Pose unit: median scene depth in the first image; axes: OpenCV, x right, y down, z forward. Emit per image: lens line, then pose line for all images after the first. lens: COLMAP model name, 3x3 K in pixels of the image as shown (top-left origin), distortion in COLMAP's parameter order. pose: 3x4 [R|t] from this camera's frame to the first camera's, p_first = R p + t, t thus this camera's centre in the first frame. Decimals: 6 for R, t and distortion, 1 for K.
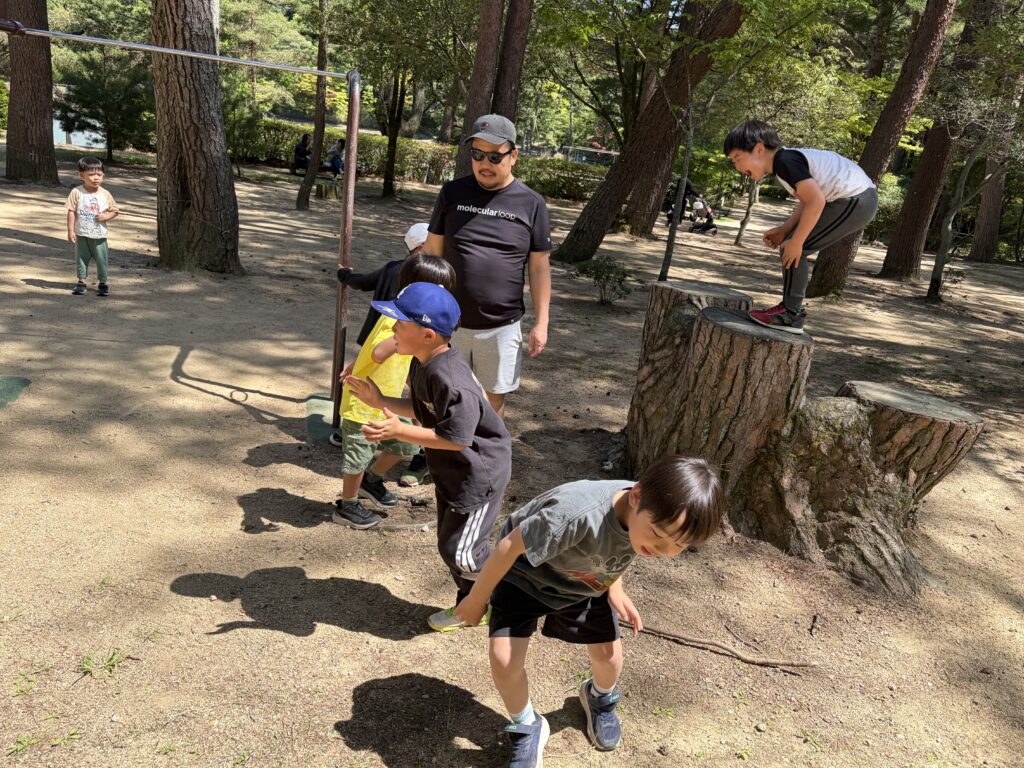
lens RADIAL K [[775.7, 0, 511.7], [0, 775.7, 386.5], [0, 0, 1]] dist [0.005443, 0.001316]
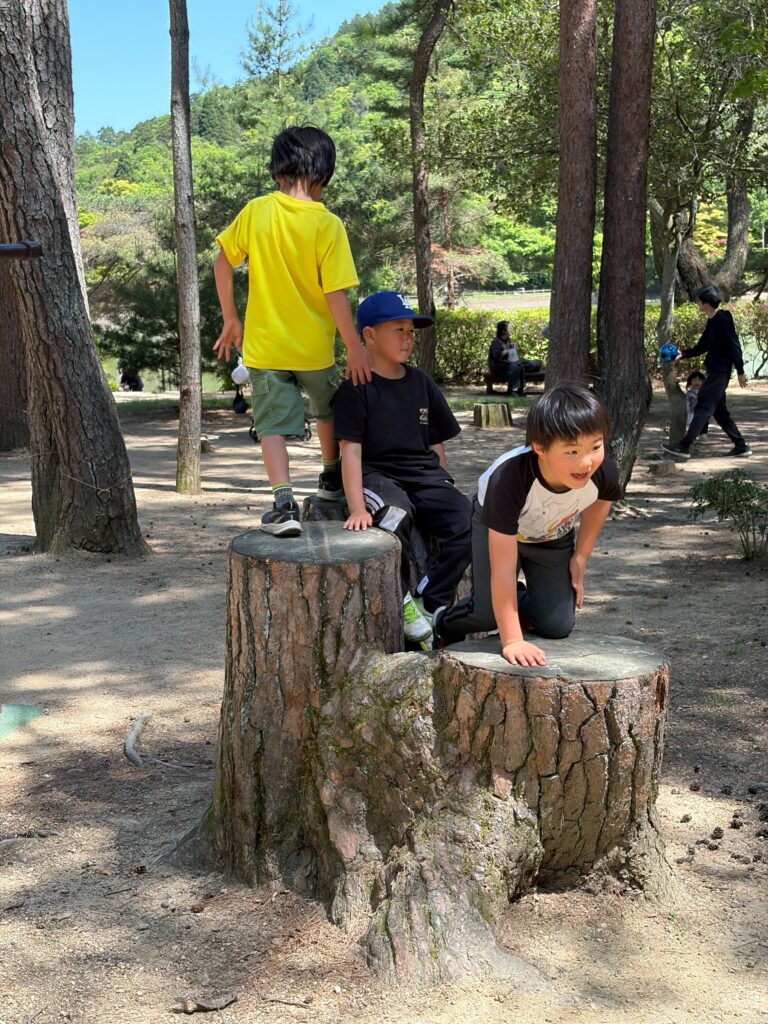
lens RADIAL K [[1540.4, 0, 384.3], [0, 1540.4, 510.9], [0, 0, 1]] dist [0.131883, 0.000000]
pose [[0.877735, -0.089890, -0.470639, 0.519584], [0.002695, 0.983155, -0.182752, 0.067311], [0.479138, 0.159139, 0.863192, -0.025195]]
